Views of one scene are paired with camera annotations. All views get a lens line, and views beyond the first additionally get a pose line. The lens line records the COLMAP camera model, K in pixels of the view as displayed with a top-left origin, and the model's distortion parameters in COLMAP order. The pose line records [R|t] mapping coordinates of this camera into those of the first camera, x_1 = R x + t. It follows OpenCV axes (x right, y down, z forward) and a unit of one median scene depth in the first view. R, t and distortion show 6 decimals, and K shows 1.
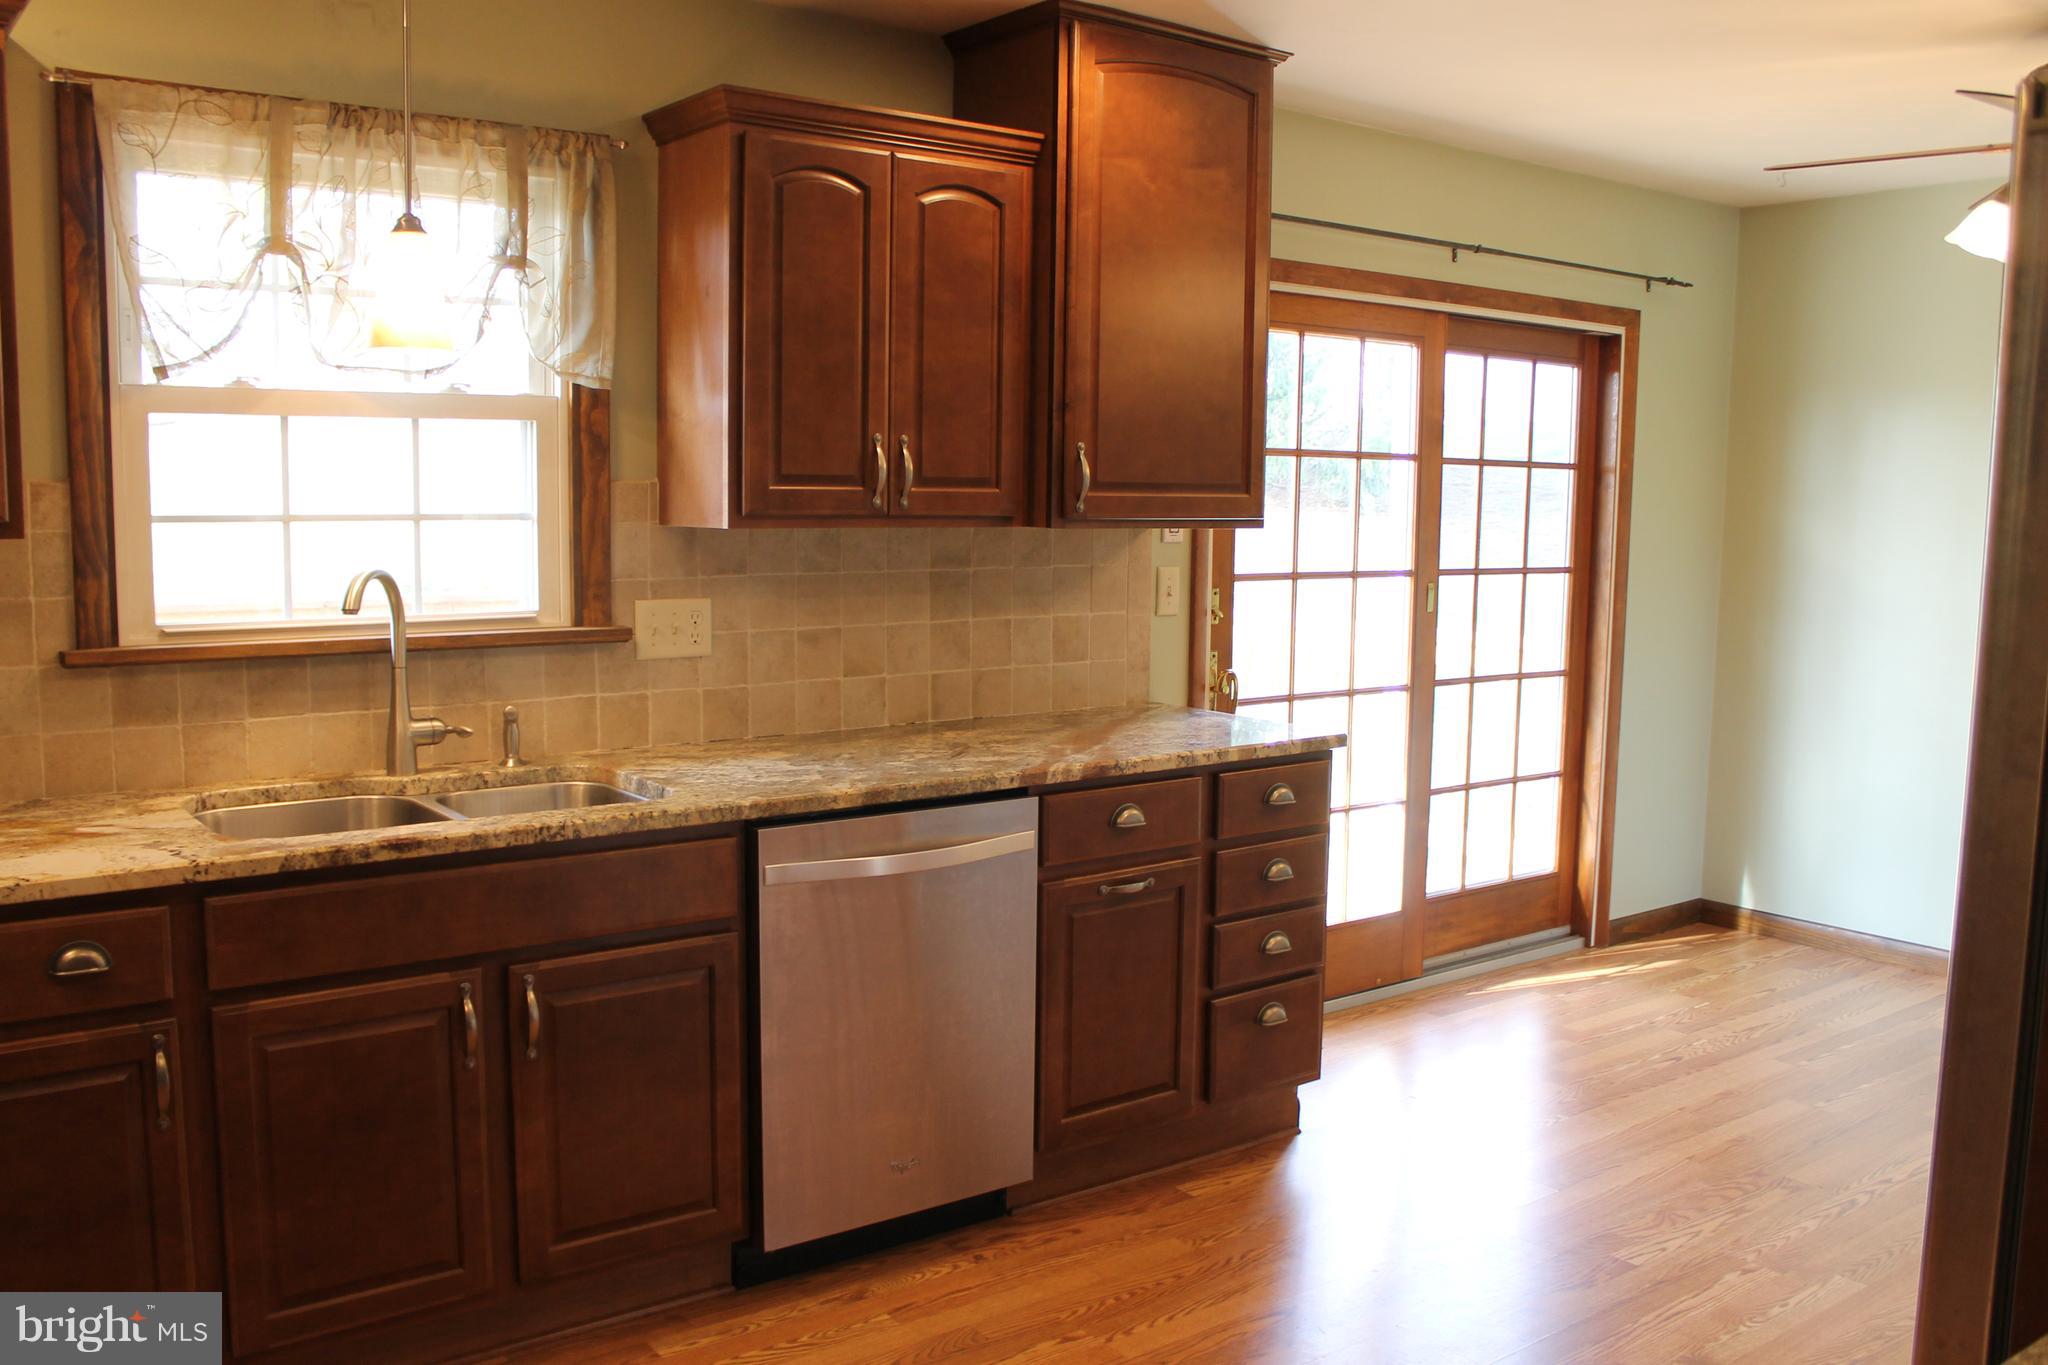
lens RADIAL K [[1750.9, 0, 1019.3], [0, 1750.9, 704.9], [0, 0, 1]] dist [-0.180526, 0.149477]
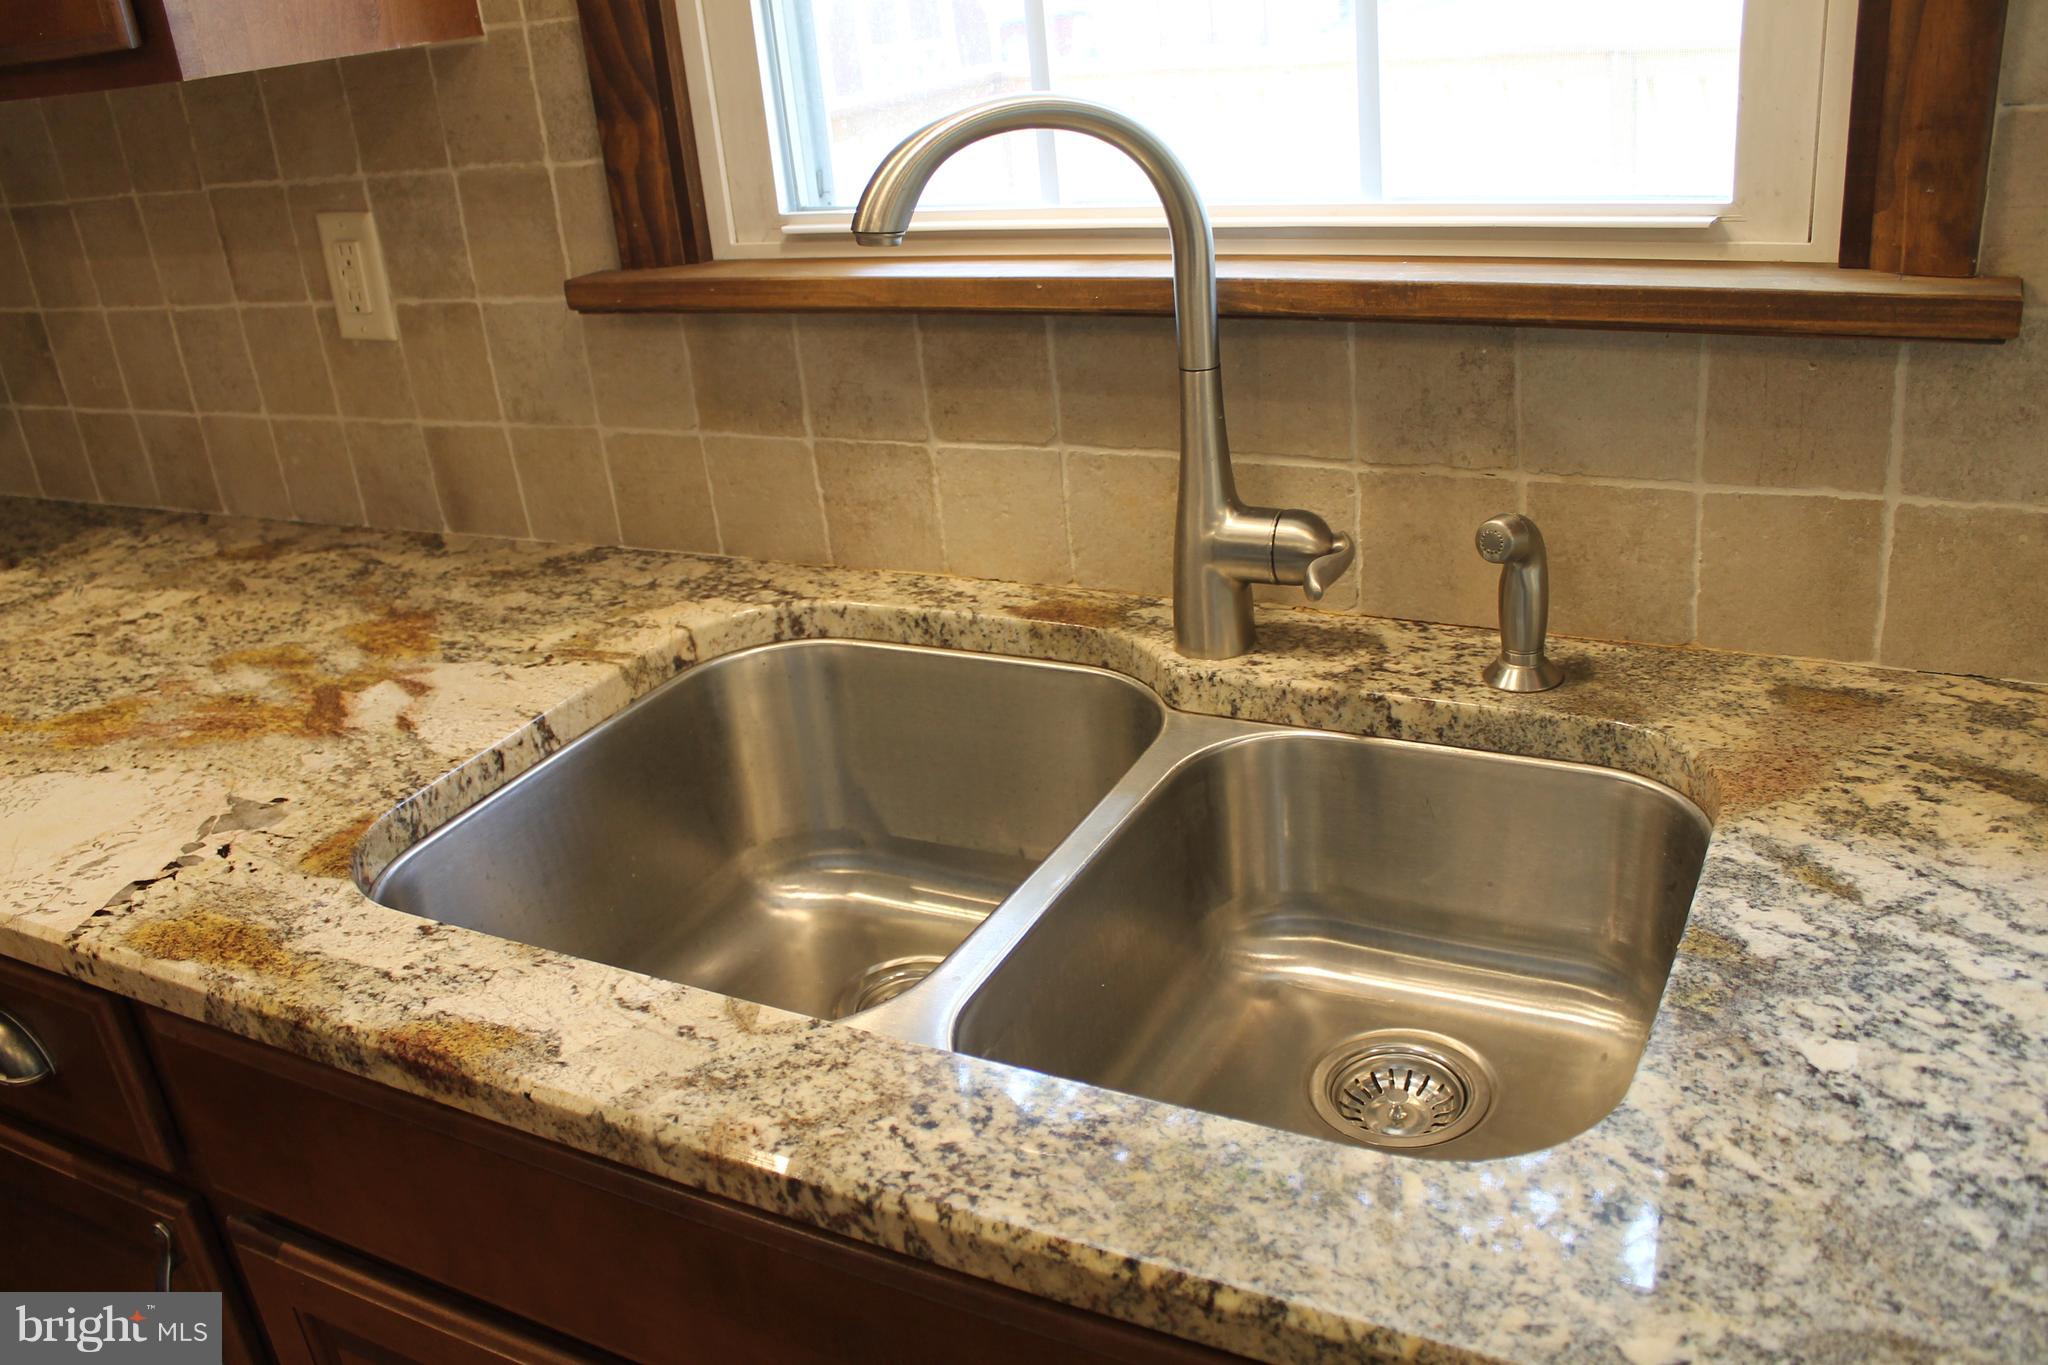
lens RADIAL K [[1733.5, 0, 987.3], [0, 1733.5, 694.4], [0, 0, 1]] dist [-0.157115, 0.131527]
pose [[0.410904, 0.319984, -0.853679, -0.045737], [-0.006015, 0.937313, 0.348437, -0.075040], [0.911659, -0.138039, 0.387070, 0.735421]]
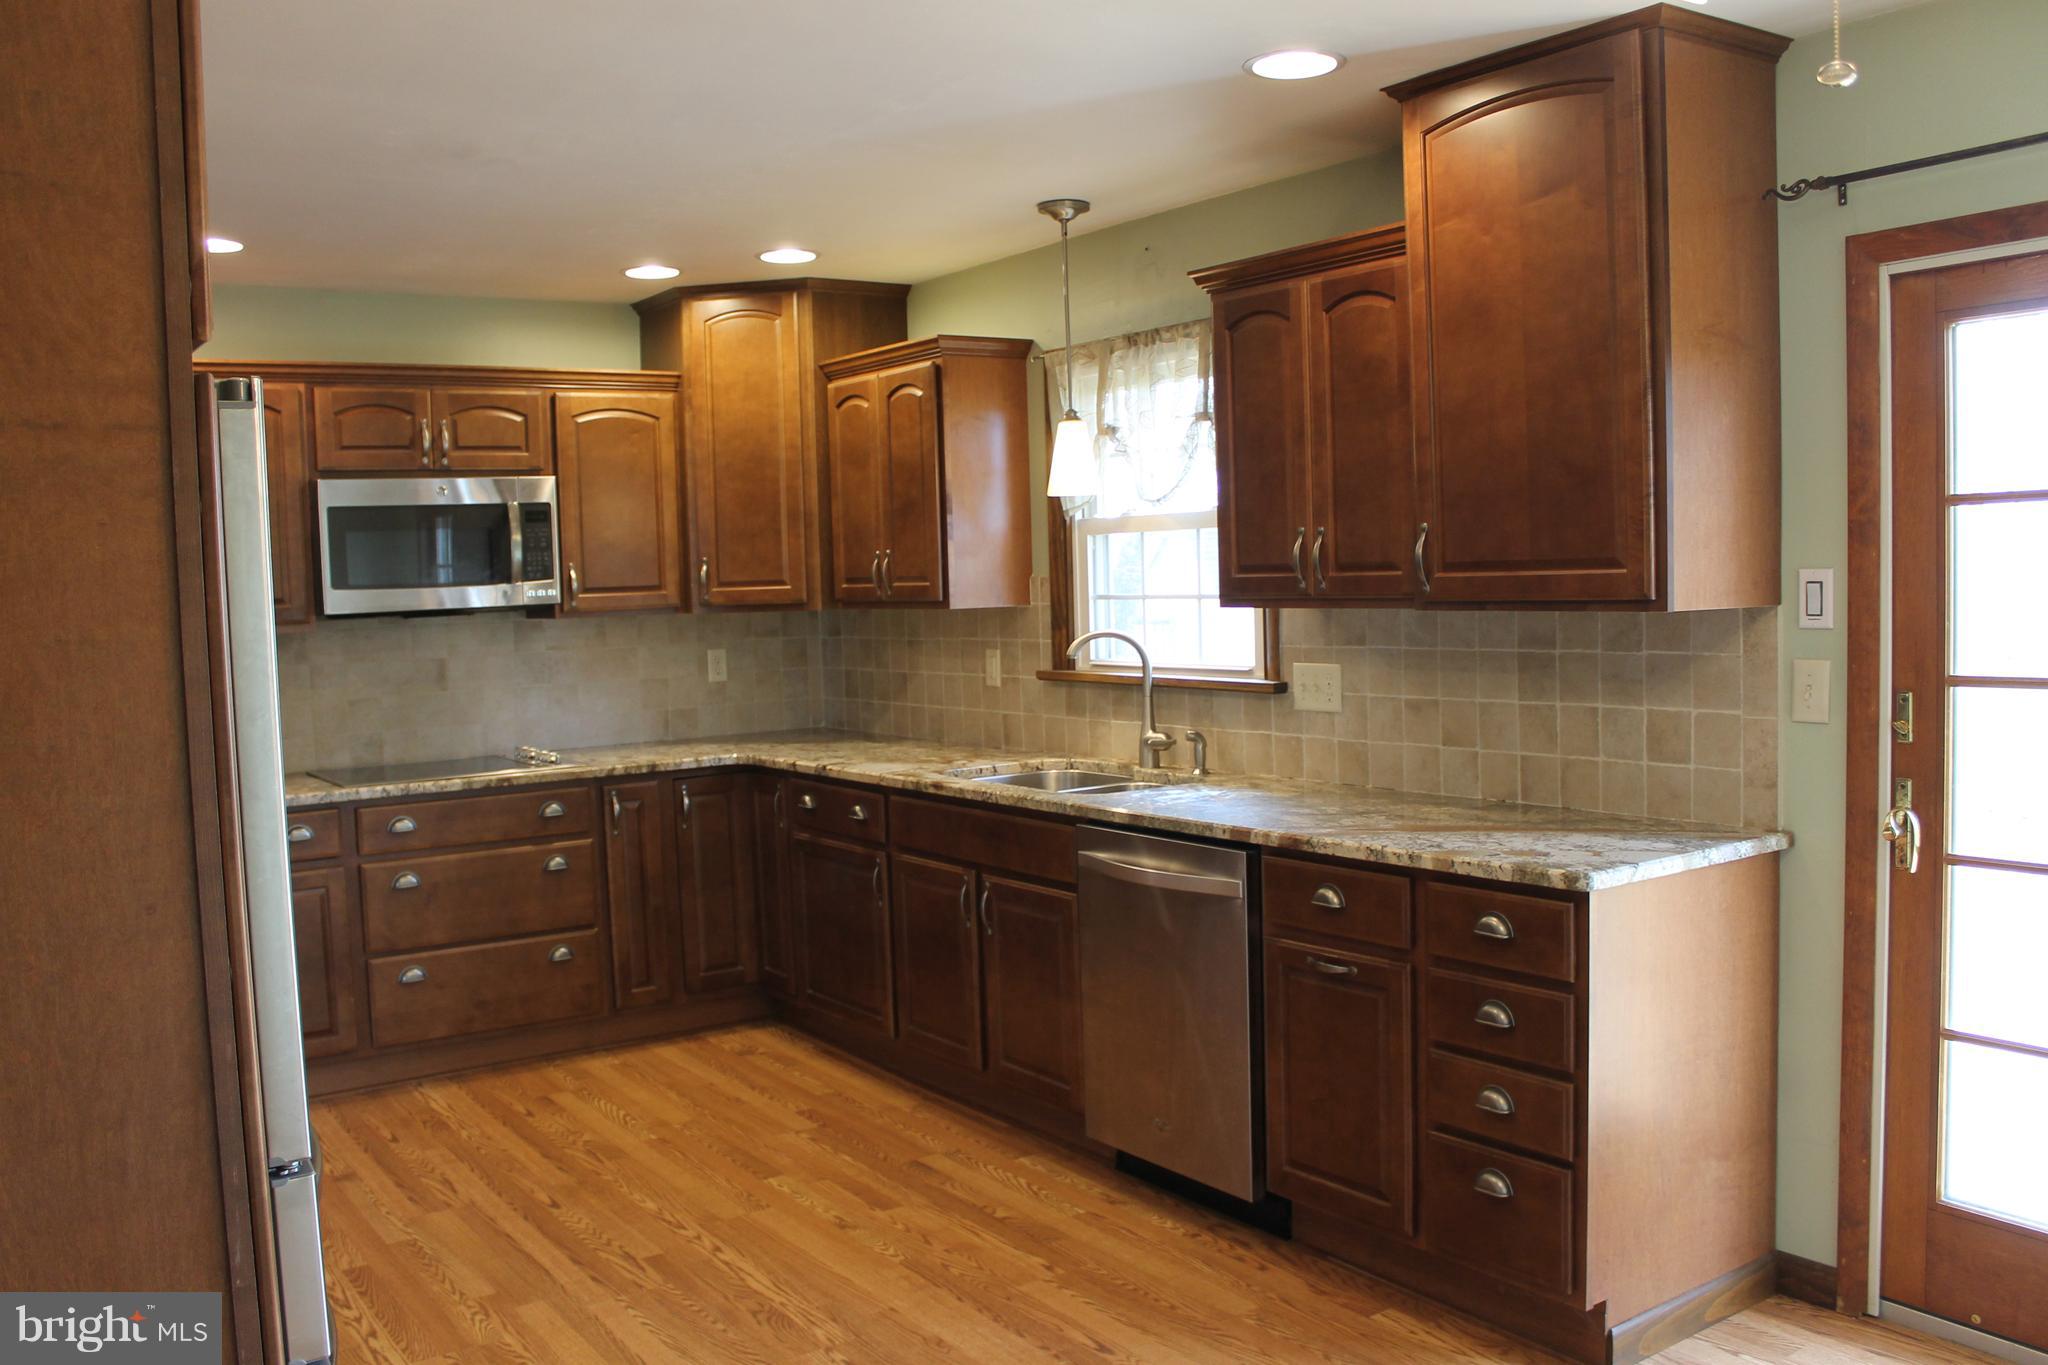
lens RADIAL K [[1733.5, 0, 987.3], [0, 1733.5, 694.4], [0, 0, 1]] dist [-0.157115, 0.131527]
pose [[-0.050127, 0.059916, -0.996944, 1.063385], [-0.089516, 0.993912, 0.064235, -0.099091], [0.994723, 0.092462, -0.044458, 0.840676]]
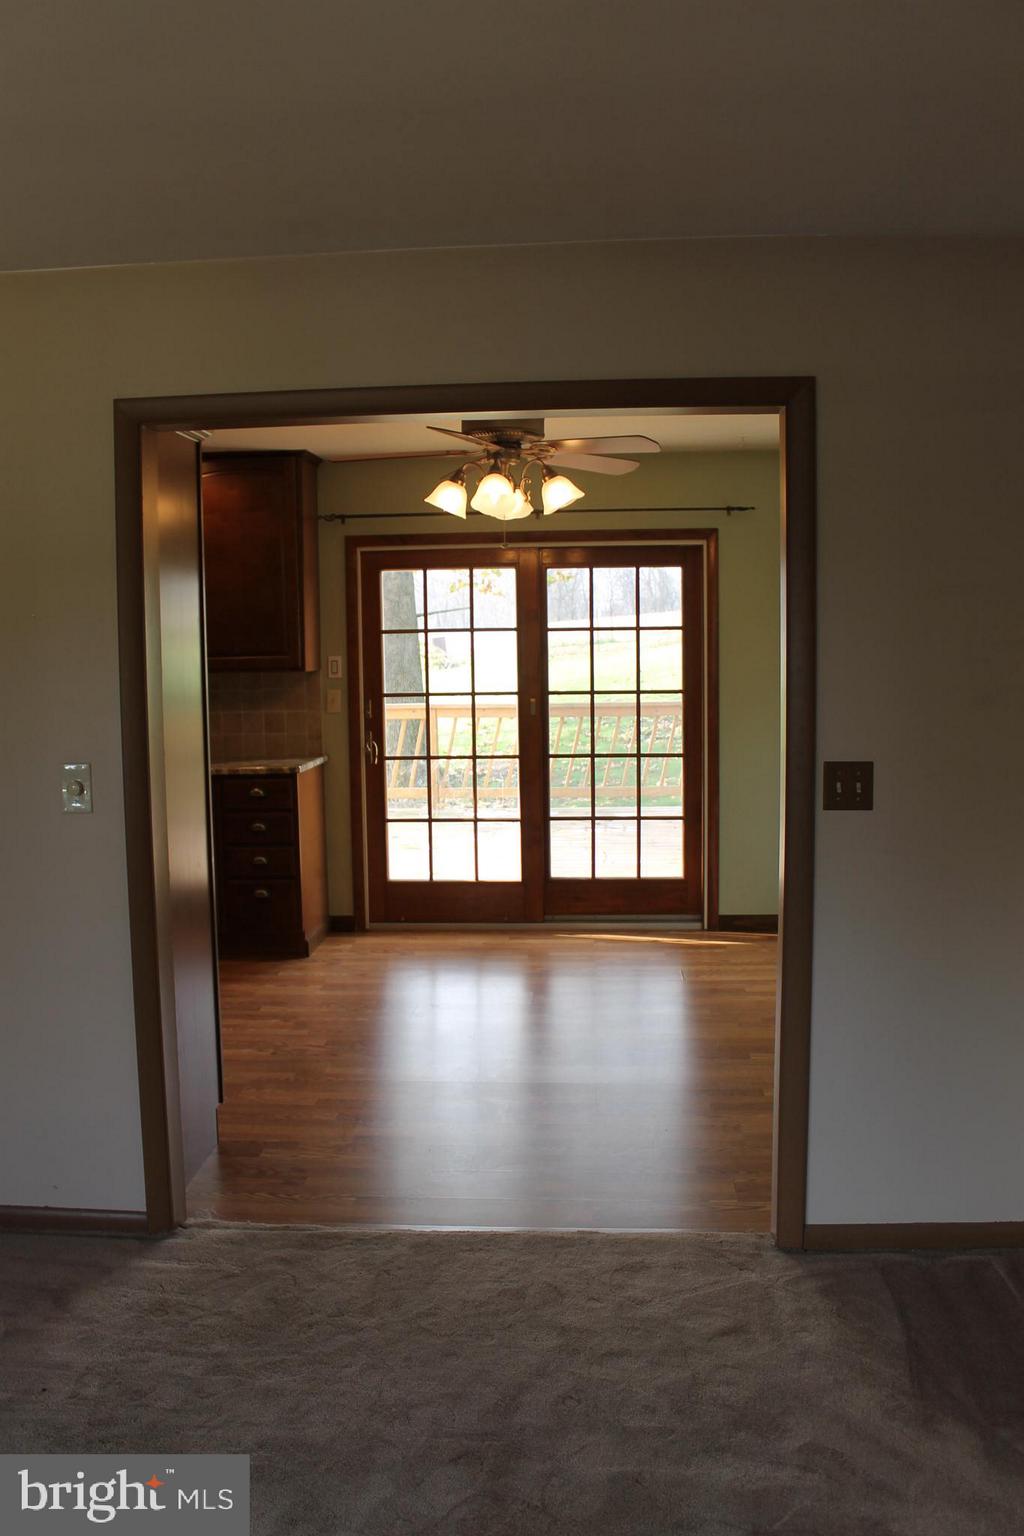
lens RADIAL K [[1300.1, 0, 512.3], [0, 1300.1, 753.5], [0, 0, 1]] dist [-0.157115, 0.131527]
pose [[0.759465, 0.028691, -0.649916, 1.579064], [-0.054161, 0.998347, -0.019217, 0.018989], [0.648290, 0.049795, 0.759763, -0.045694]]
